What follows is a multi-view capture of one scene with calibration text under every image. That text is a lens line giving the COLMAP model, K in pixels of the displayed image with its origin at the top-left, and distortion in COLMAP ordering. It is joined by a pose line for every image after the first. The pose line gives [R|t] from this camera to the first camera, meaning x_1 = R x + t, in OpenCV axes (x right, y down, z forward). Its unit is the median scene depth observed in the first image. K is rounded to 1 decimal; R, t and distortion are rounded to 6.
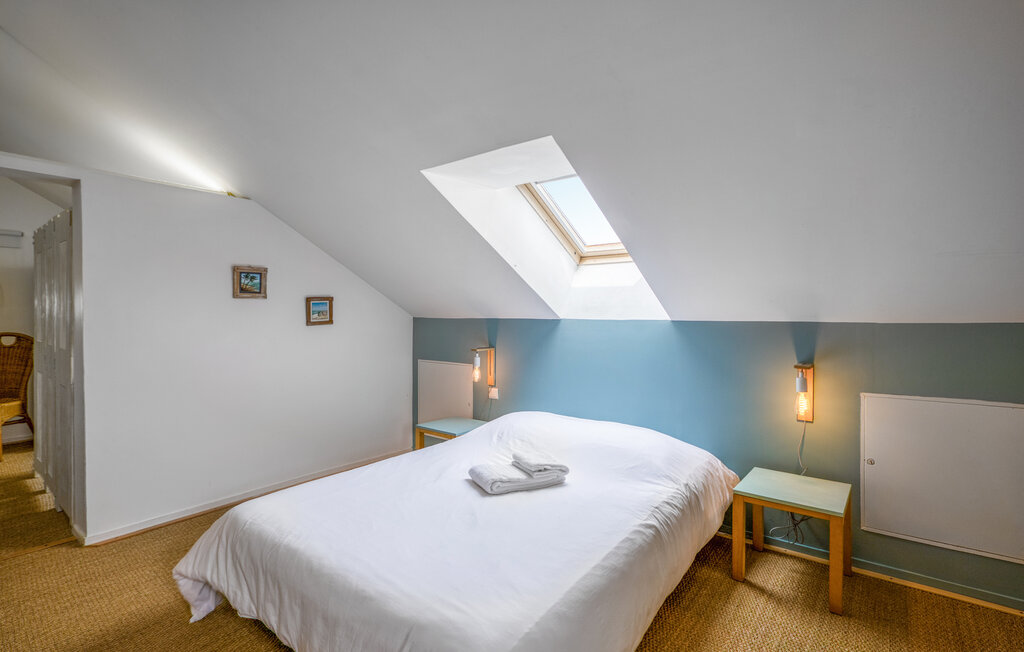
lens RADIAL K [[489.4, 0, 516.3], [0, 489.4, 316.6], [0, 0, 1]] dist [0.001239, 0.001042]
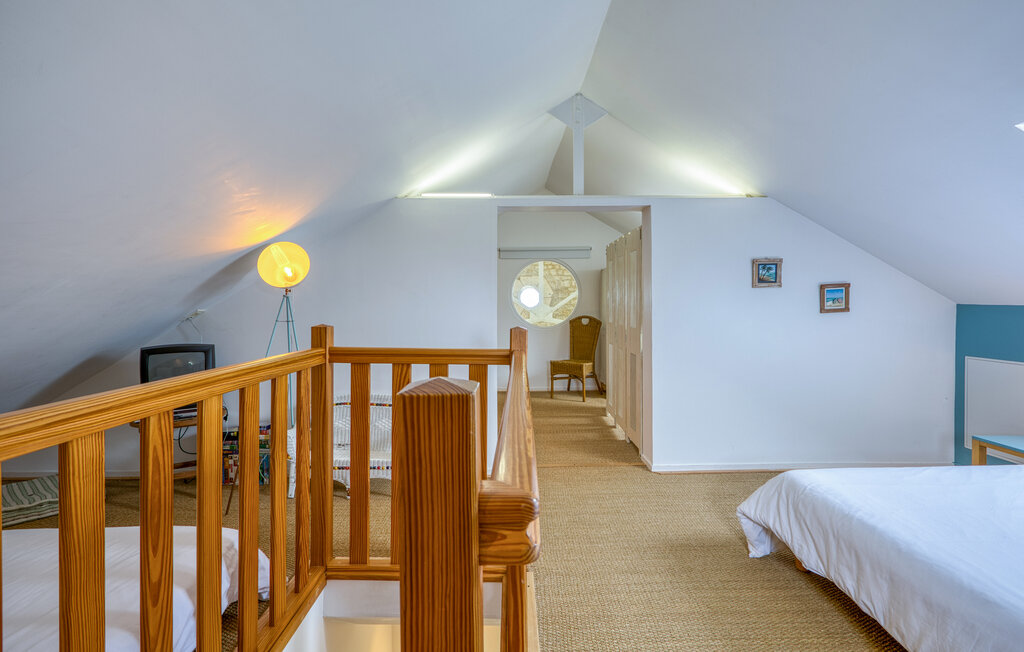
lens RADIAL K [[479.0, 0, 506.9], [0, 479.0, 307.0], [0, 0, 1]] dist [0.000706, 0.000233]
pose [[0.624514, 0.000484, -0.781013, -0.080659], [0.004017, 0.999985, 0.003832, -0.000050], [0.781003, -0.005531, 0.624503, -0.144457]]
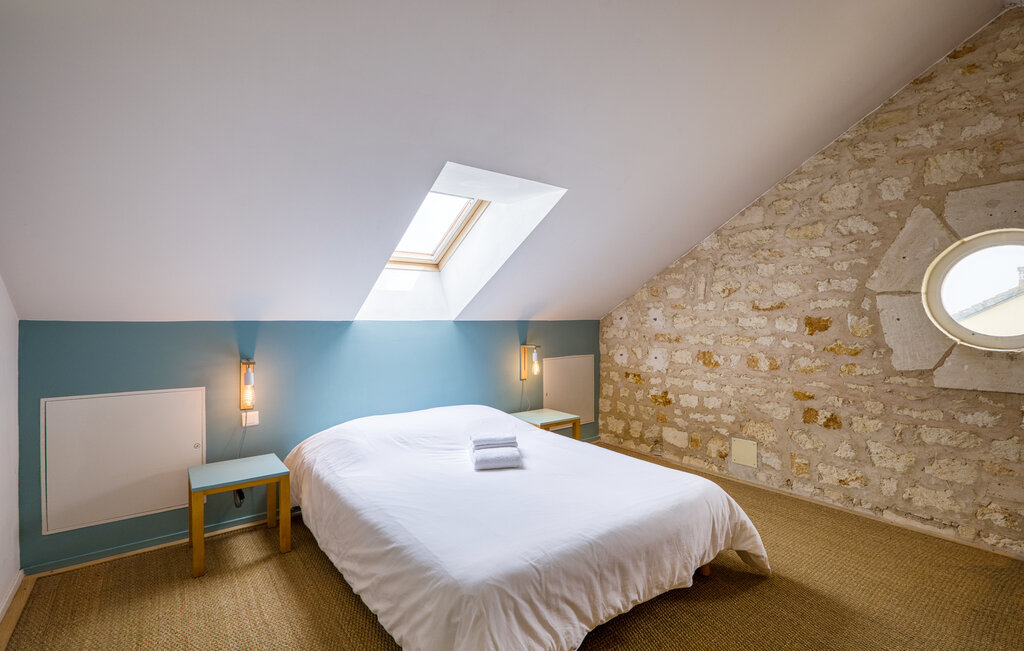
lens RADIAL K [[489.4, 0, 516.3], [0, 489.4, 316.6], [0, 0, 1]] dist [0.001239, 0.001042]
pose [[0.230099, 0.000469, 0.973167, -0.901391], [0.002480, 0.999996, -0.001068, 0.000273], [-0.973164, 0.002660, 0.230097, 0.551502]]
